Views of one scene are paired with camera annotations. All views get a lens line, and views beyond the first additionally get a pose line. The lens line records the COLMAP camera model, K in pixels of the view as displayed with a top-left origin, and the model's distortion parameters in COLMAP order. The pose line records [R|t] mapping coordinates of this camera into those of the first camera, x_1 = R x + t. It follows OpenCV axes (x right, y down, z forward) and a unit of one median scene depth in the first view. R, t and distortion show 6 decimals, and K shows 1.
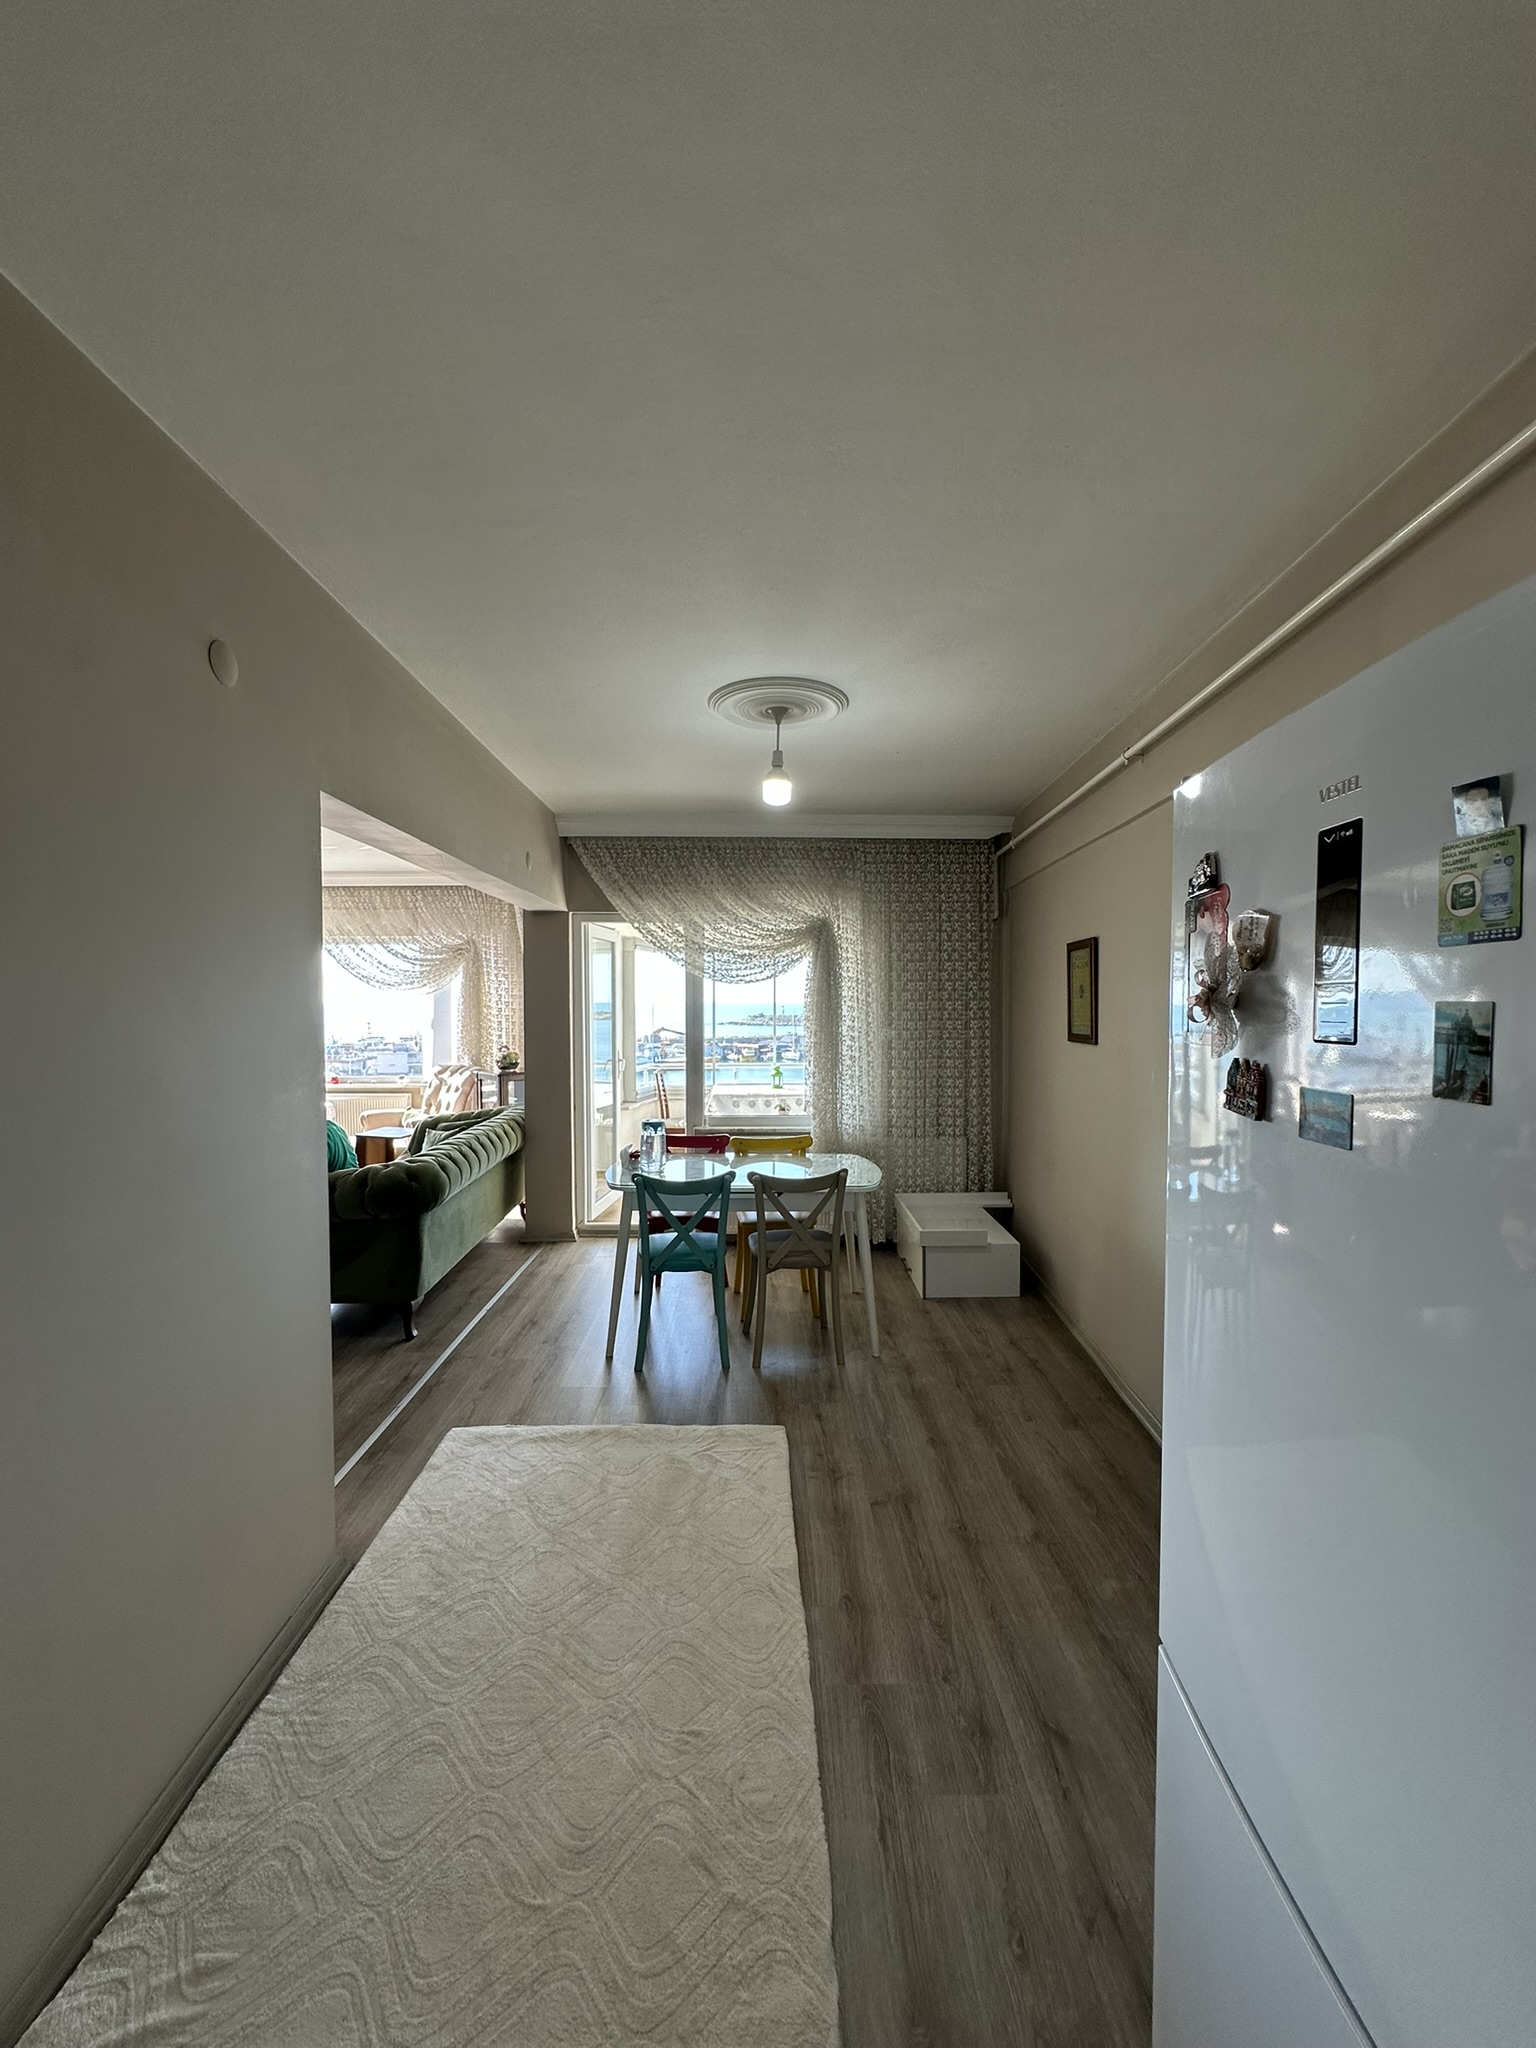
lens RADIAL K [[816.8, 0, 767.2], [0, 816.8, 1026.9], [0, 0, 1]] dist [-0.005199, 0.001775]
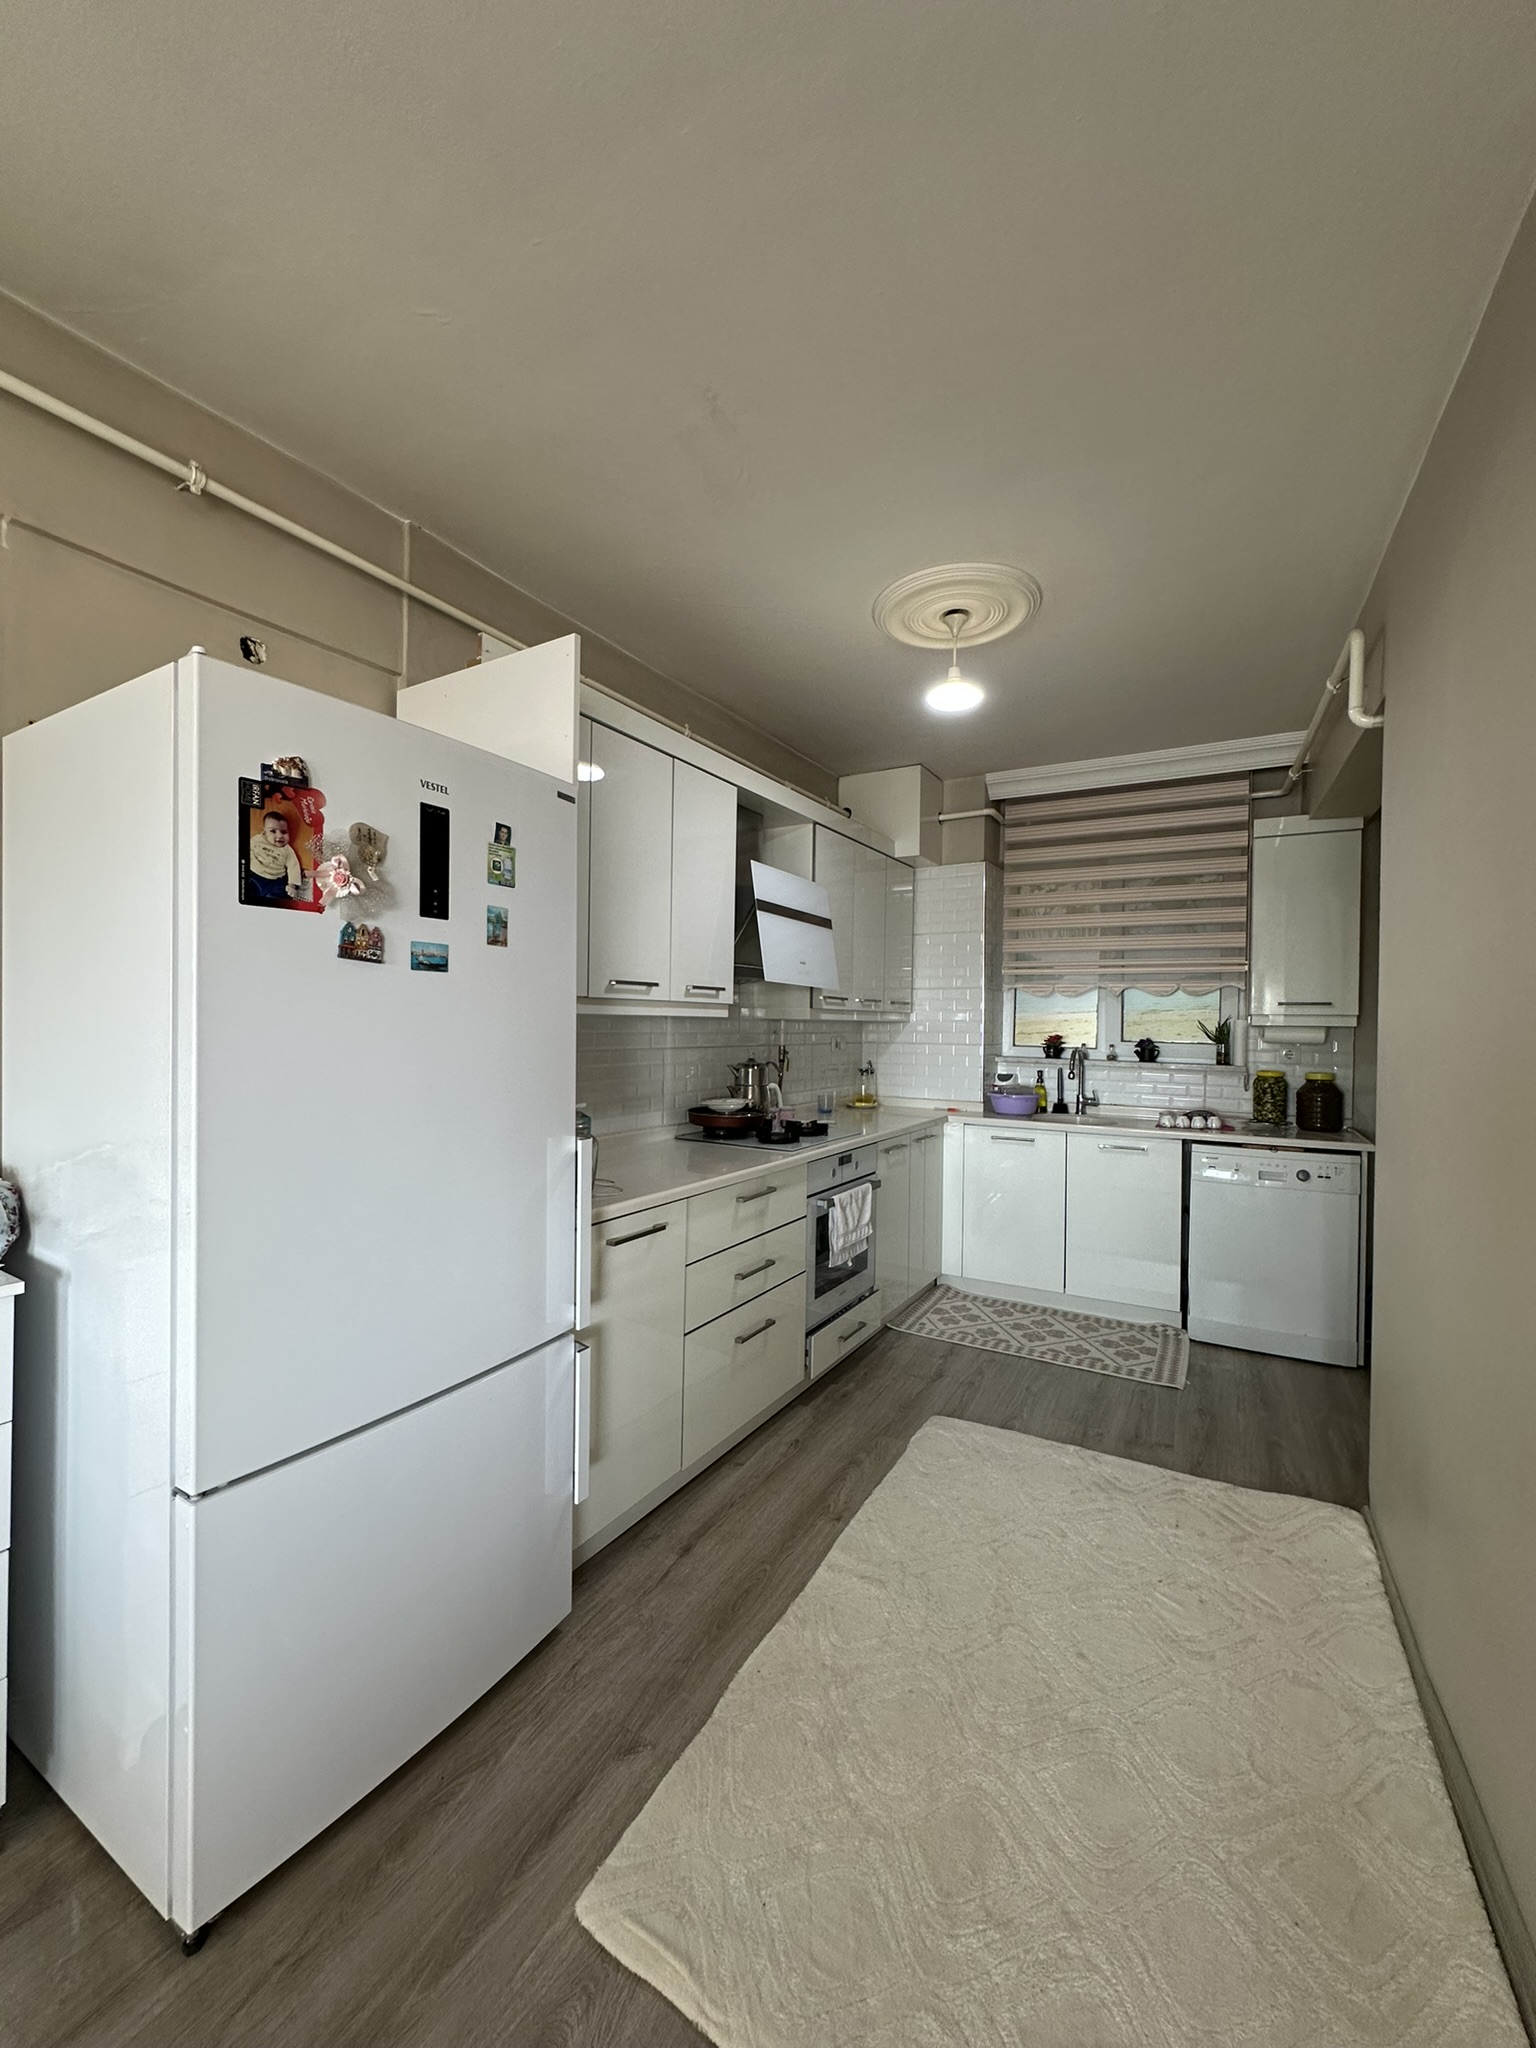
lens RADIAL K [[816.8, 0, 767.2], [0, 816.8, 1026.9], [0, 0, 1]] dist [-0.005199, 0.001775]
pose [[-0.875096, -0.014153, 0.483743, -0.139976], [0.001967, 0.999460, 0.032801, 0.032270], [-0.483946, 0.029655, -0.874595, 0.348585]]
